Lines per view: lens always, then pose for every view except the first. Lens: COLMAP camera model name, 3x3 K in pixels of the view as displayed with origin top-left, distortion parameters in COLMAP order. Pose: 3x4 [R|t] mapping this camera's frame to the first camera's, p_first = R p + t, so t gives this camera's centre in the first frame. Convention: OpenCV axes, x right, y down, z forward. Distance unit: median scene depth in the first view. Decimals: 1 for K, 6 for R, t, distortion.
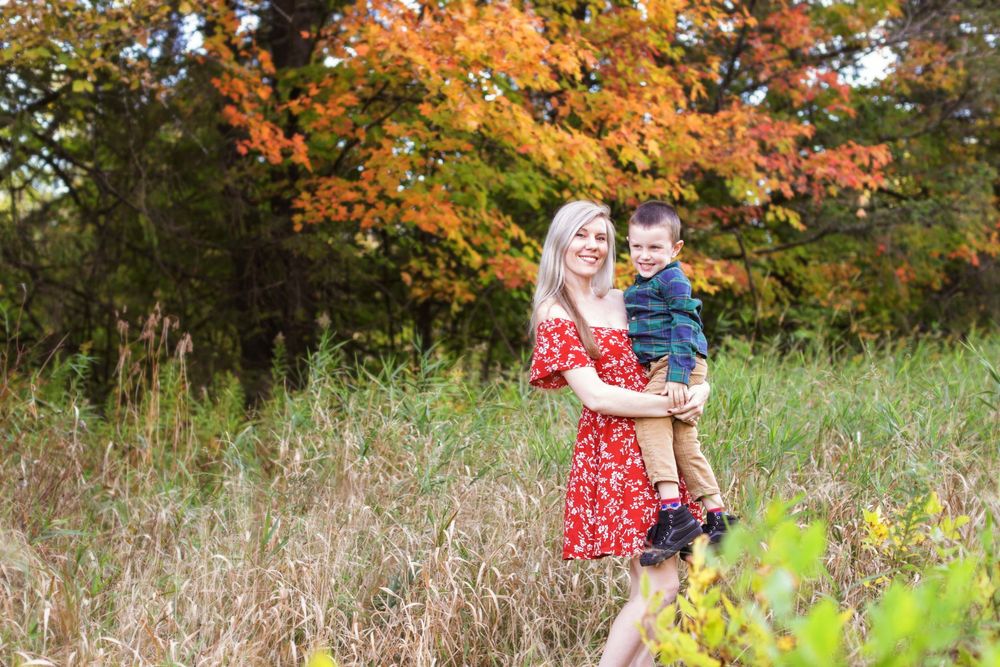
lens RADIAL K [[1573.9, 0, 482.3], [0, 1573.9, 335.0], [0, 0, 1]] dist [-0.147256, 0.068777]
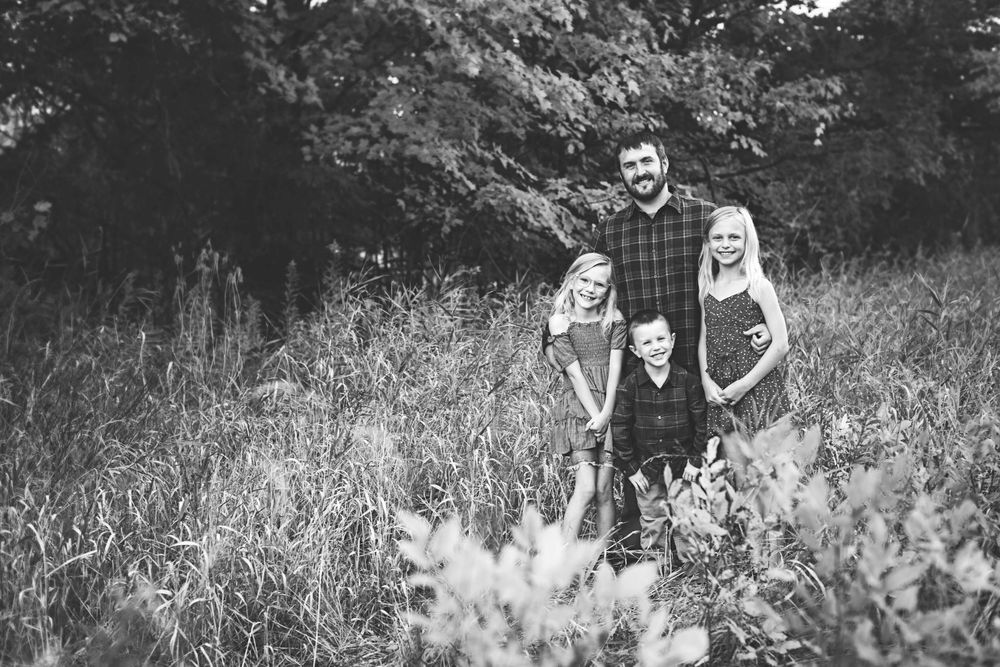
lens RADIAL K [[1542.8, 0, 520.1], [0, 1542.8, 306.6], [0, 0, 1]] dist [-0.146267, 0.083948]
pose [[0.998728, -0.006854, 0.049958, -0.020014], [0.004827, 0.999164, 0.040586, -0.008312], [-0.050195, -0.040293, 0.997926, -0.066614]]
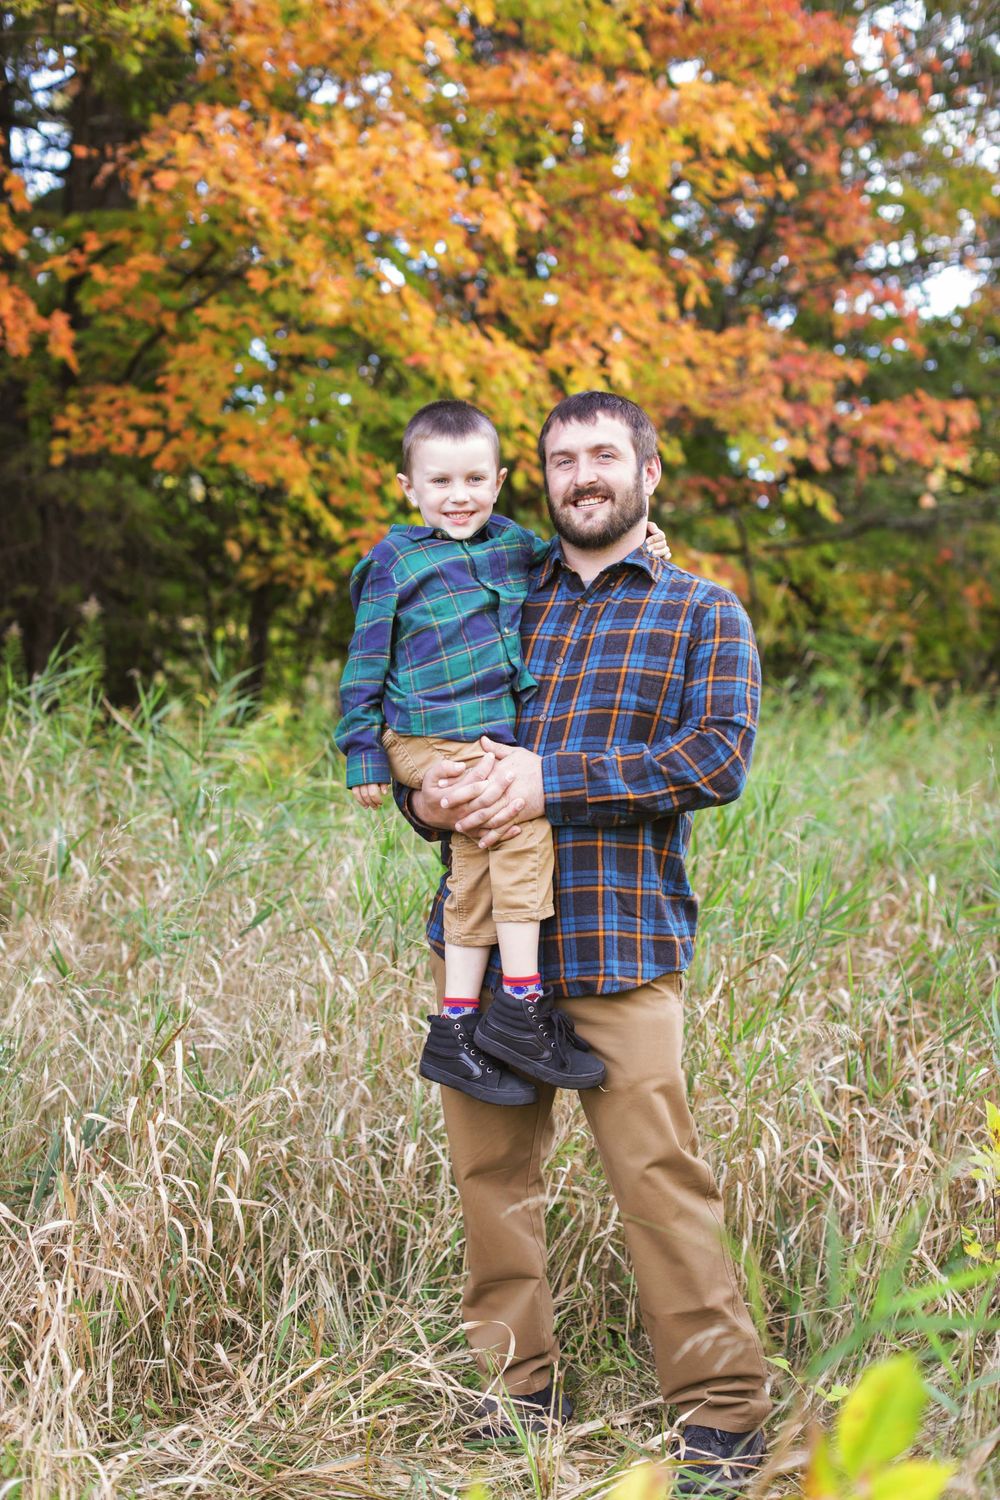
lens RADIAL K [[2120.2, 0, 500.0], [0, 2120.2, 750.0], [0, 0, 1]] dist [-0.151241, 0.015841]
pose [[0.995878, 0.067018, 0.061112, 0.014654], [-0.070311, 0.996094, 0.053415, -0.008078], [-0.057293, -0.057492, 0.996701, 0.115591]]
